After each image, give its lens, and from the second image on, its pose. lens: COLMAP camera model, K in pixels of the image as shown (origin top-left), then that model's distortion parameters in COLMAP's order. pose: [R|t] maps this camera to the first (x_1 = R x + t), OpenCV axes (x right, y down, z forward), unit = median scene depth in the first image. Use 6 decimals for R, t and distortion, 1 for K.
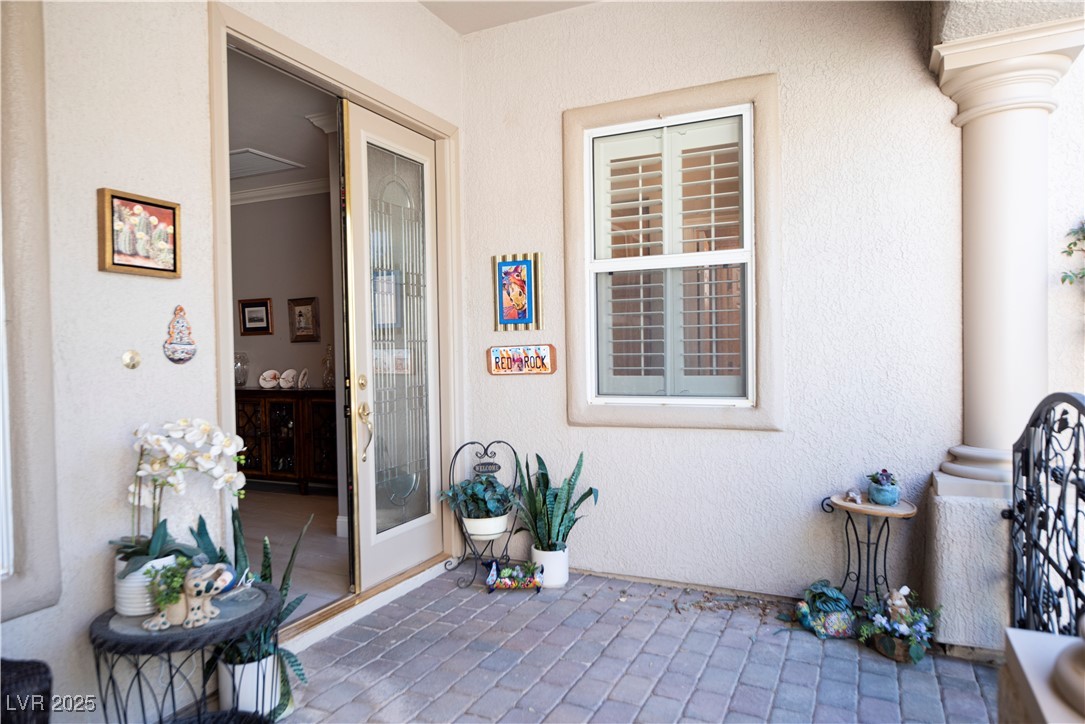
lens RADIAL K [[705.3, 0, 542.5], [0, 705.3, 362.2], [0, 0, 1]] dist [0.001395, 0.000400]
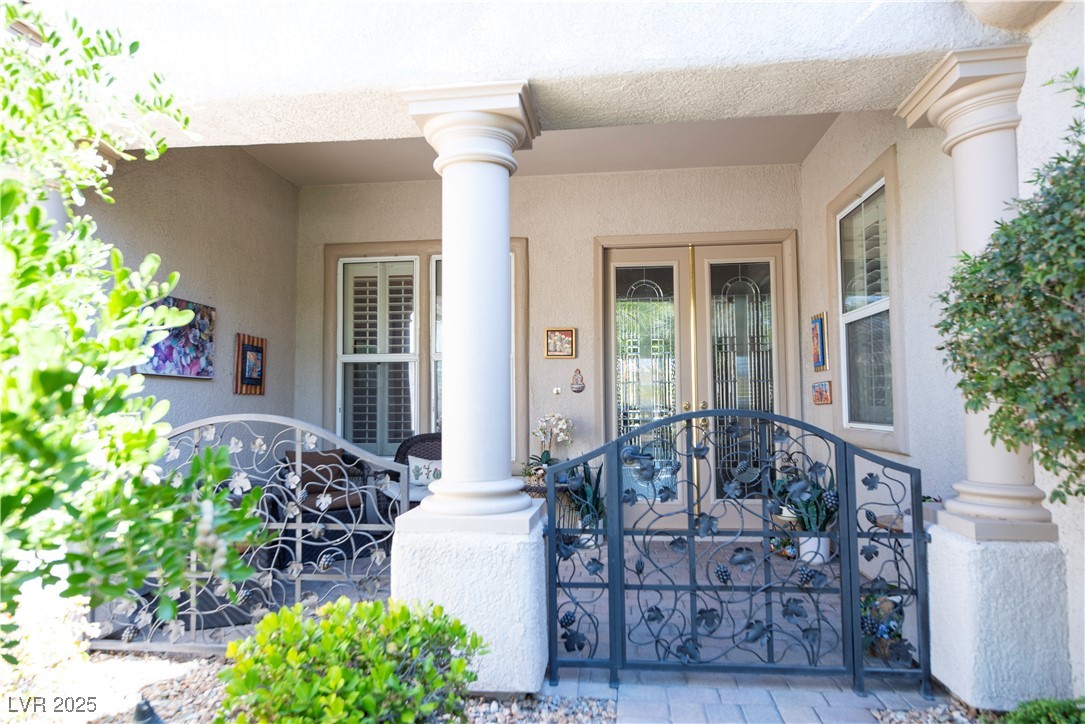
lens RADIAL K [[649.3, 0, 542.4], [0, 649.3, 361.2], [0, 0, 1]] dist [0.001799, 0.002893]
pose [[0.320171, -0.044932, -0.946294, 1.665362], [-0.012673, 0.998582, -0.051703, 0.010787], [0.947275, 0.028546, 0.319148, 0.180109]]
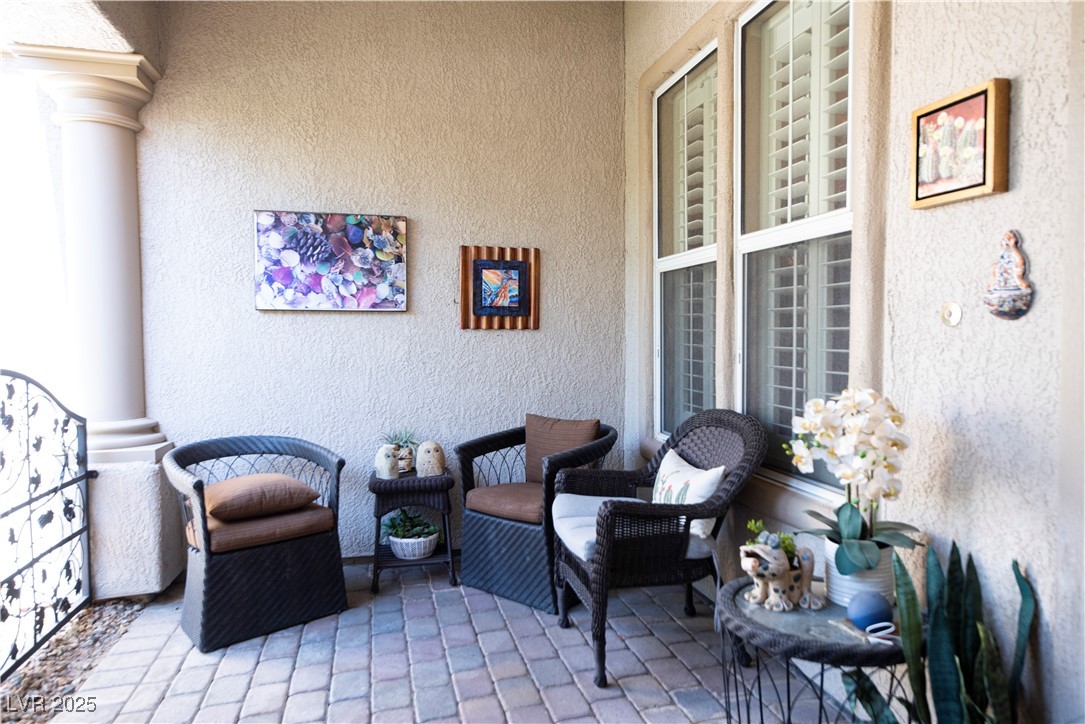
lens RADIAL K [[698.2, 0, 540.9], [0, 698.2, 364.8], [0, 0, 1]] dist [0.007327, 0.000659]
pose [[-0.782336, 0.051114, -0.620756, 0.253415], [0.012133, 0.997689, 0.066859, -0.004951], [0.622739, 0.044774, -0.781148, 1.319374]]
